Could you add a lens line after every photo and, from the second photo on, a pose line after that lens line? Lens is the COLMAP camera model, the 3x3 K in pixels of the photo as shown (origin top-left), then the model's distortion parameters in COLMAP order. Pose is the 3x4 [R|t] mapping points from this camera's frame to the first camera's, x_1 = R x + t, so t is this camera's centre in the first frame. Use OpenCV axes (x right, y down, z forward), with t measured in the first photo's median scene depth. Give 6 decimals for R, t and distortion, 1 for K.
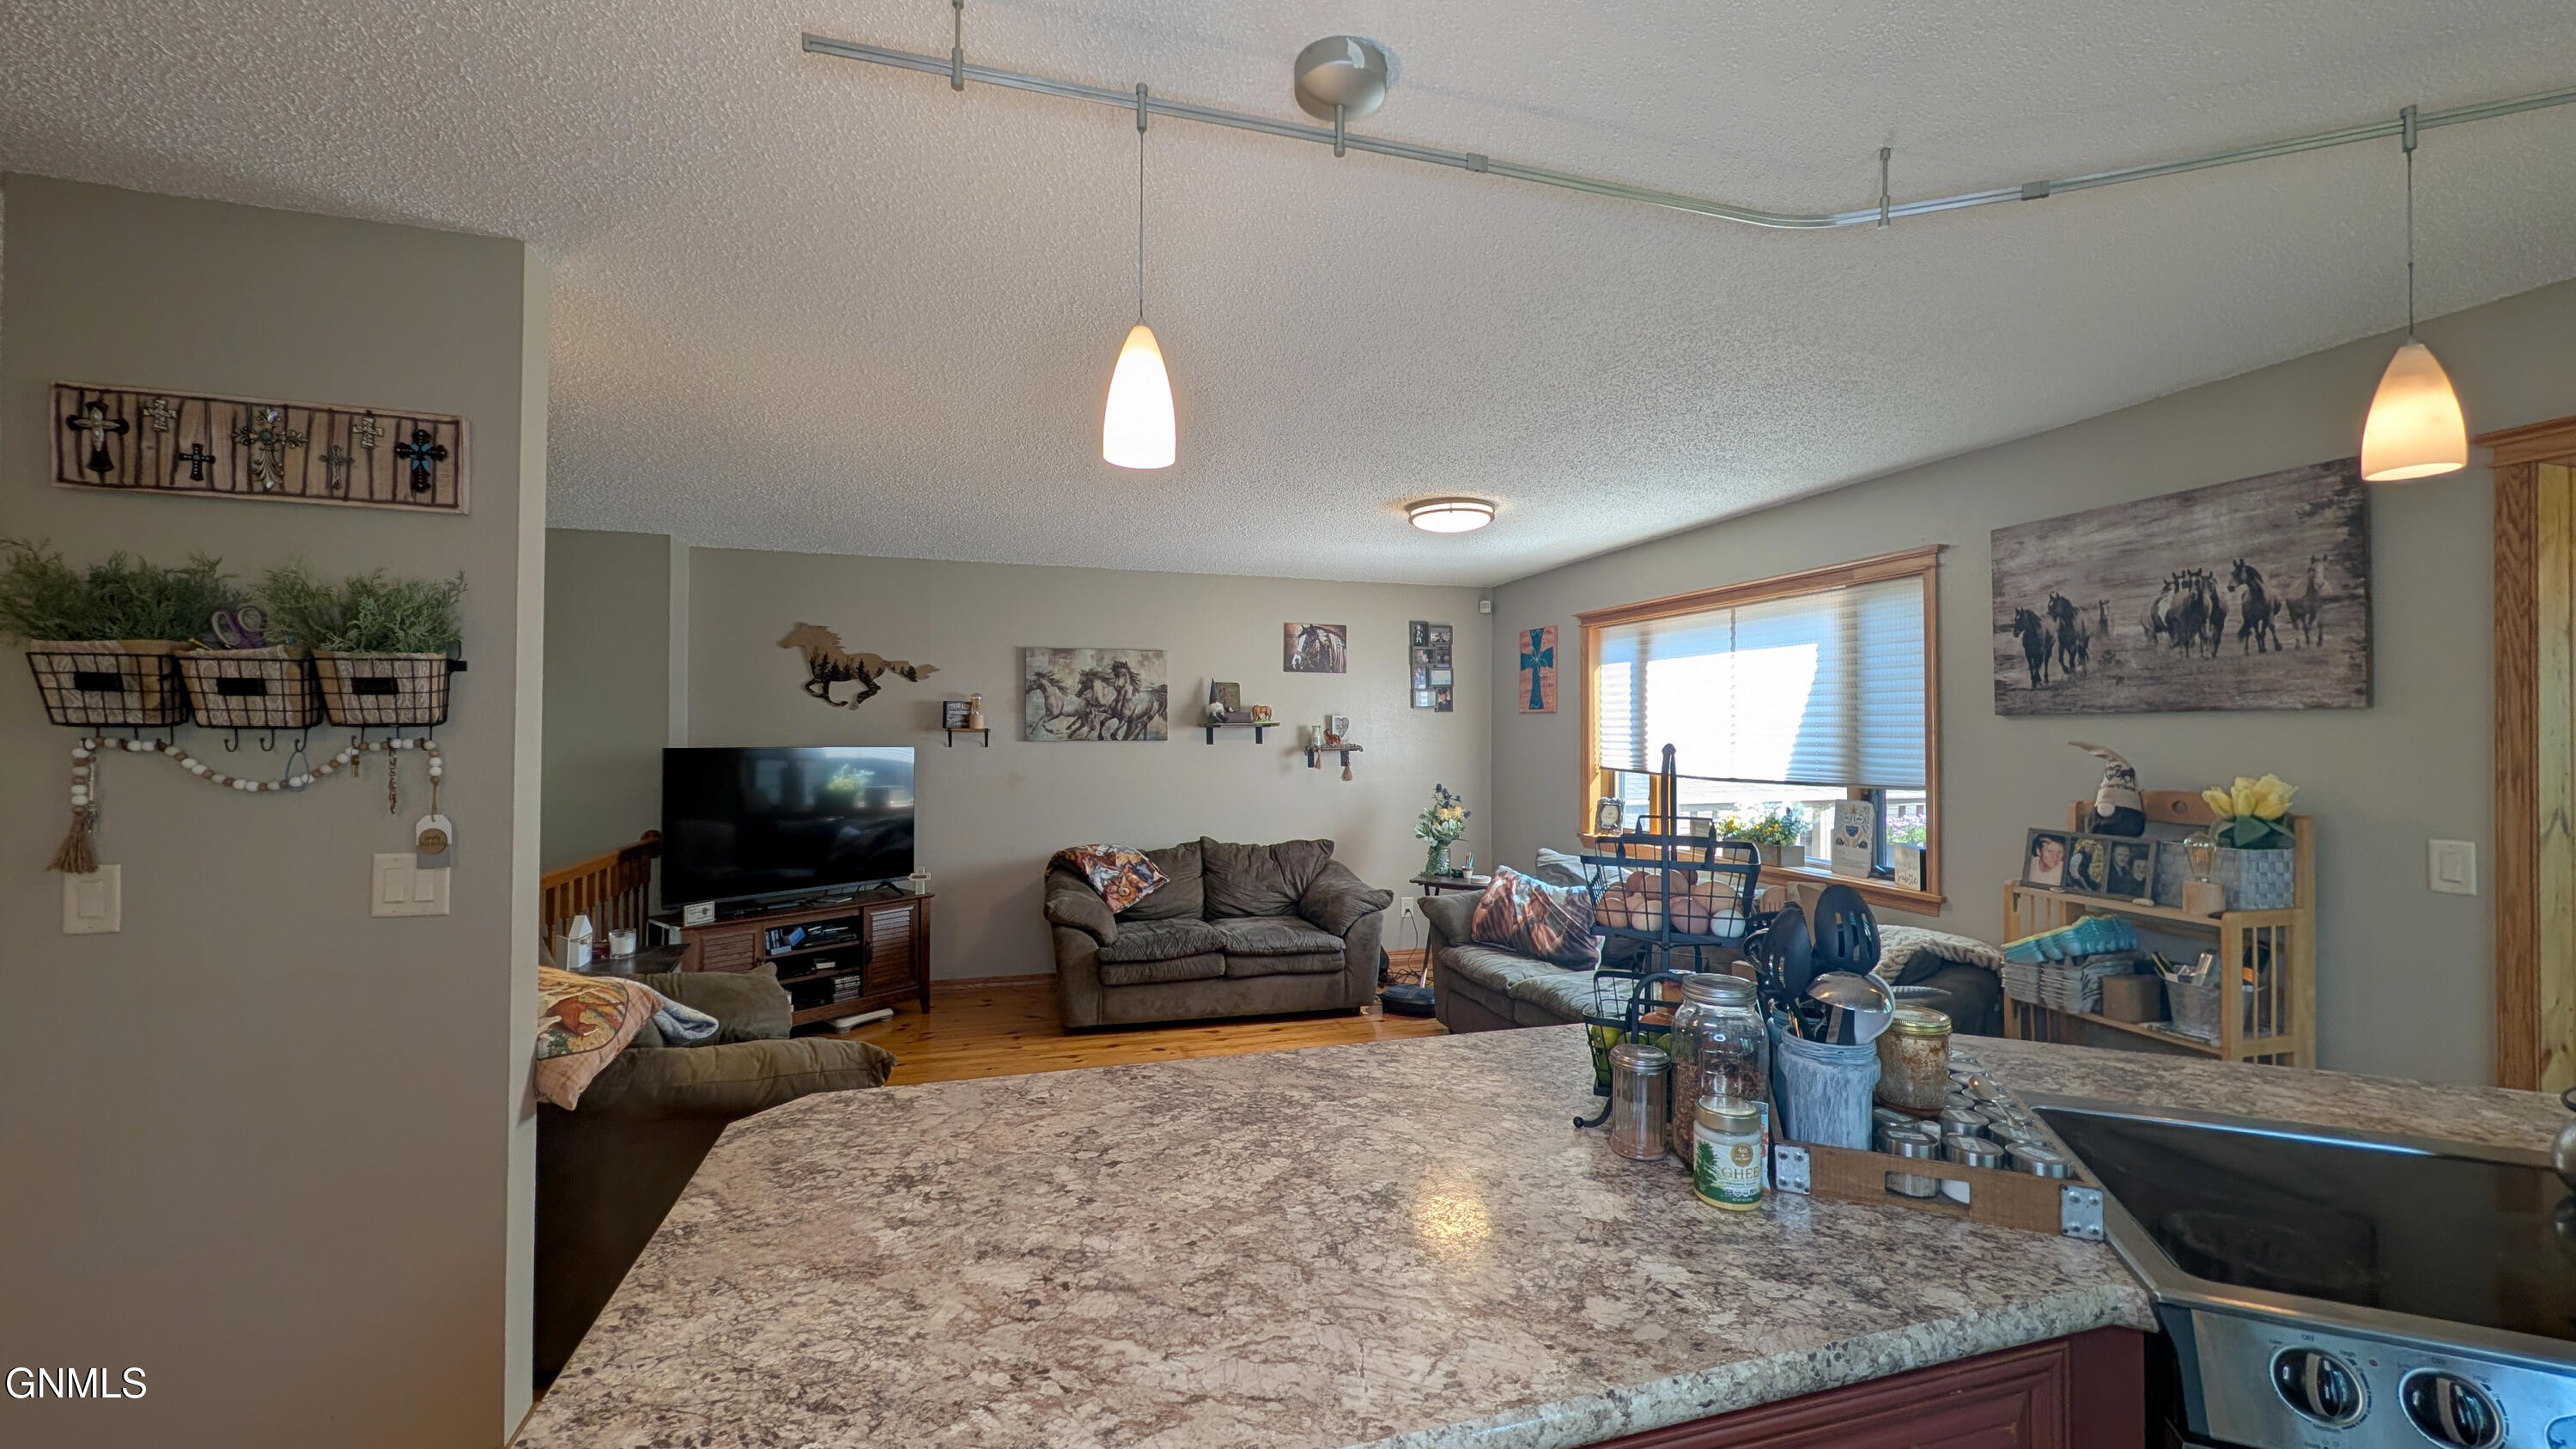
lens RADIAL K [[998.5, 0, 1300.9], [0, 998.5, 724.6], [0, 0, 1]] dist [-0.005397, 0.001288]
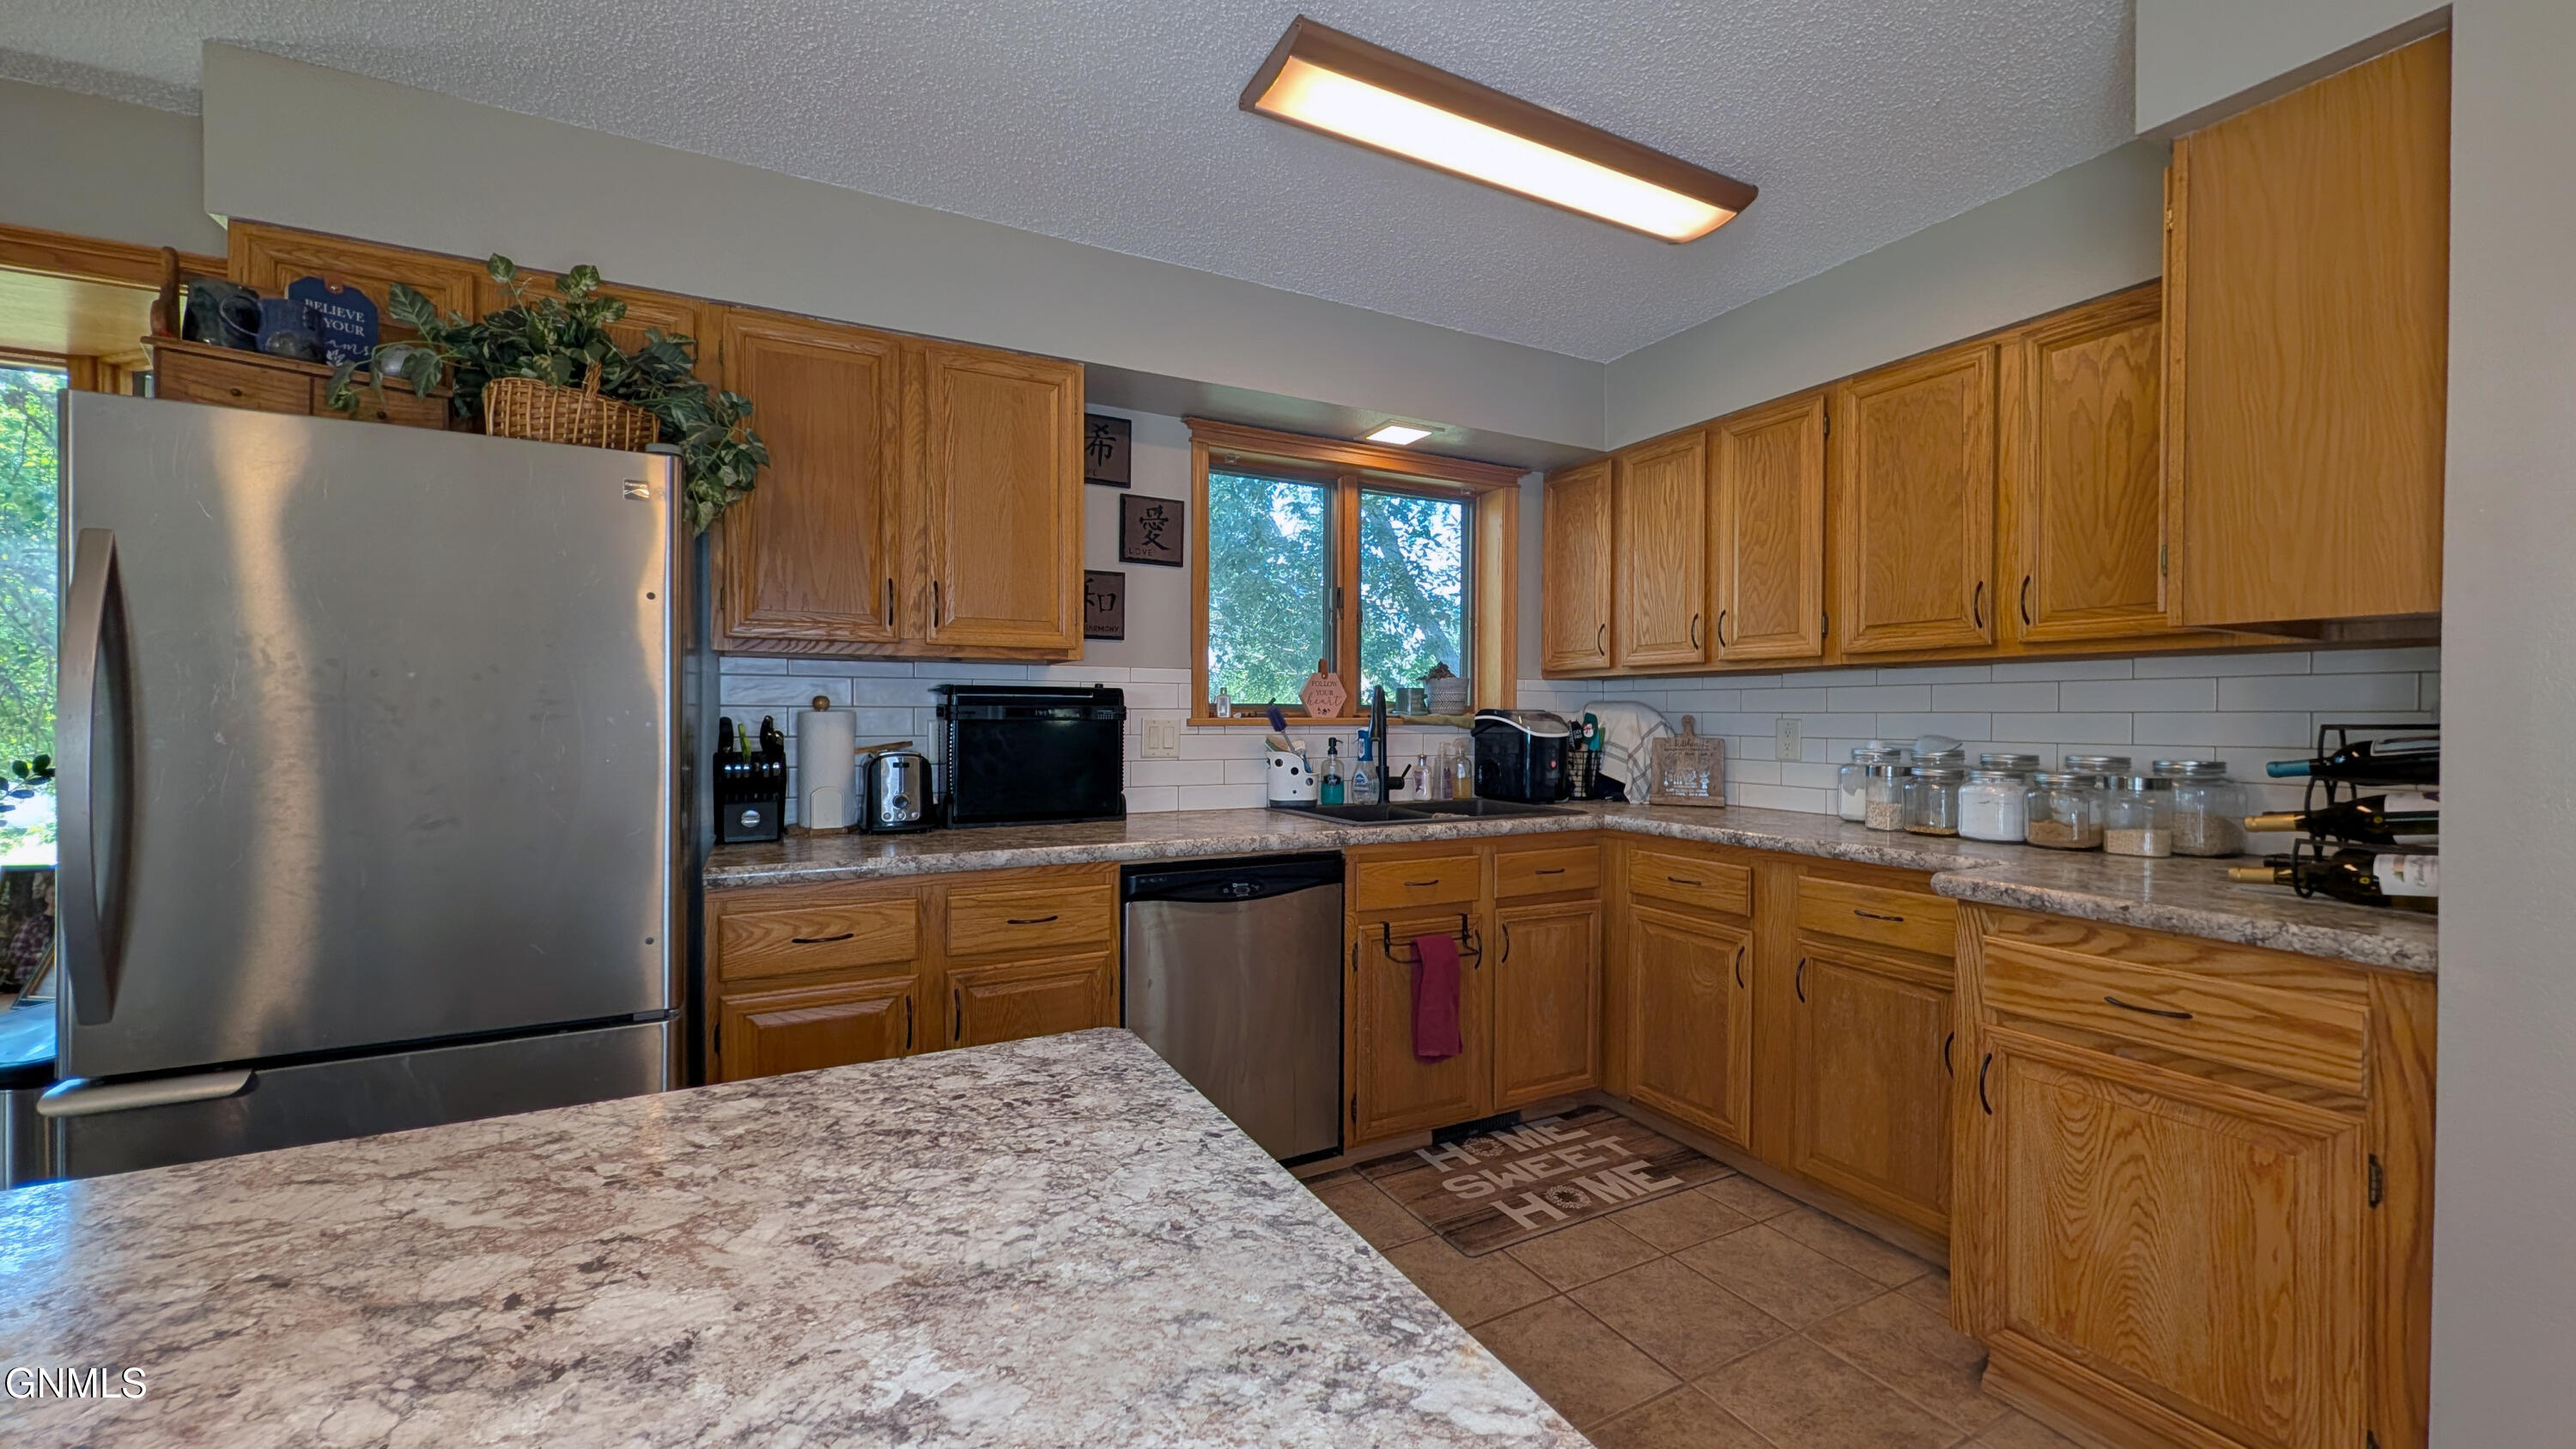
lens RADIAL K [[998.5, 0, 1303.5], [0, 998.5, 713.7], [0, 0, 1]] dist [-0.005397, 0.001288]
pose [[-0.981601, -0.006630, -0.190828, -0.110441], [-0.004877, 0.999941, -0.009655, 0.052953], [0.190880, -0.008547, -0.981576, 0.325240]]
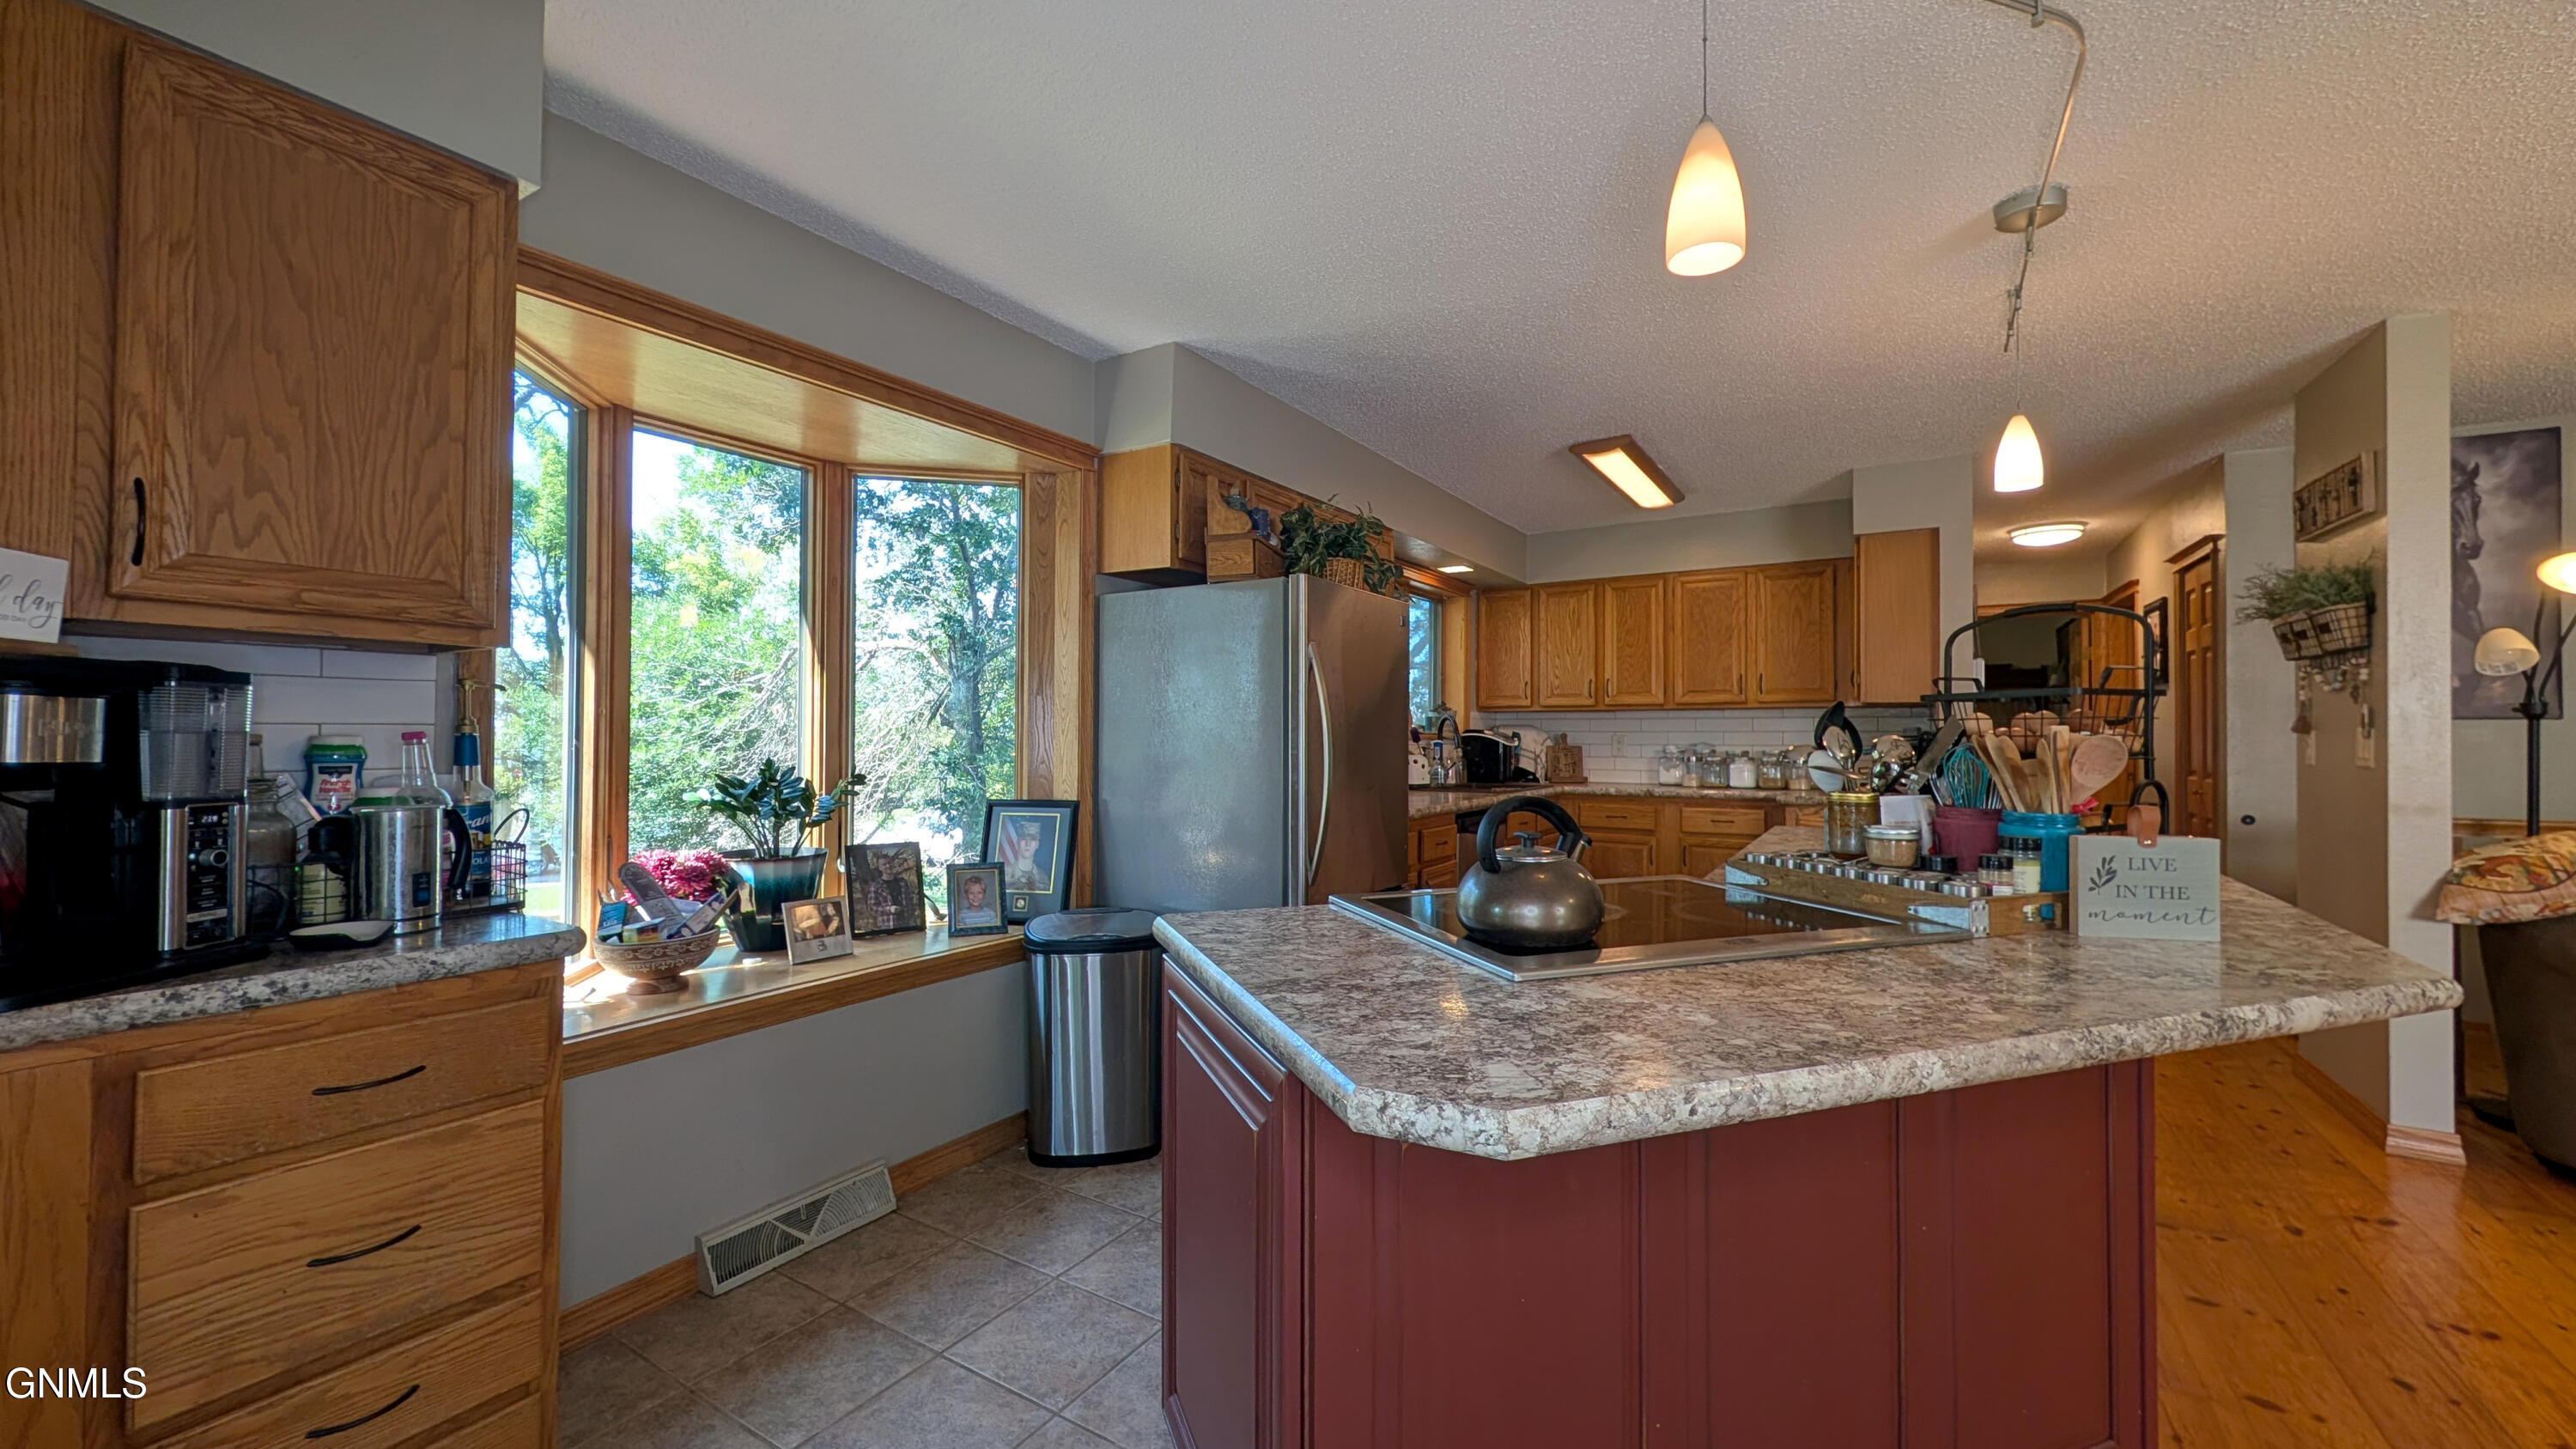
lens RADIAL K [[998.5, 0, 1283.1], [0, 998.5, 710.8], [0, 0, 1]] dist [-0.005397, 0.001288]
pose [[-0.762468, -0.019424, -0.646734, 0.565305], [0.001129, 0.999508, -0.031350, 0.056992], [0.647025, -0.024634, -0.762071, 0.420816]]
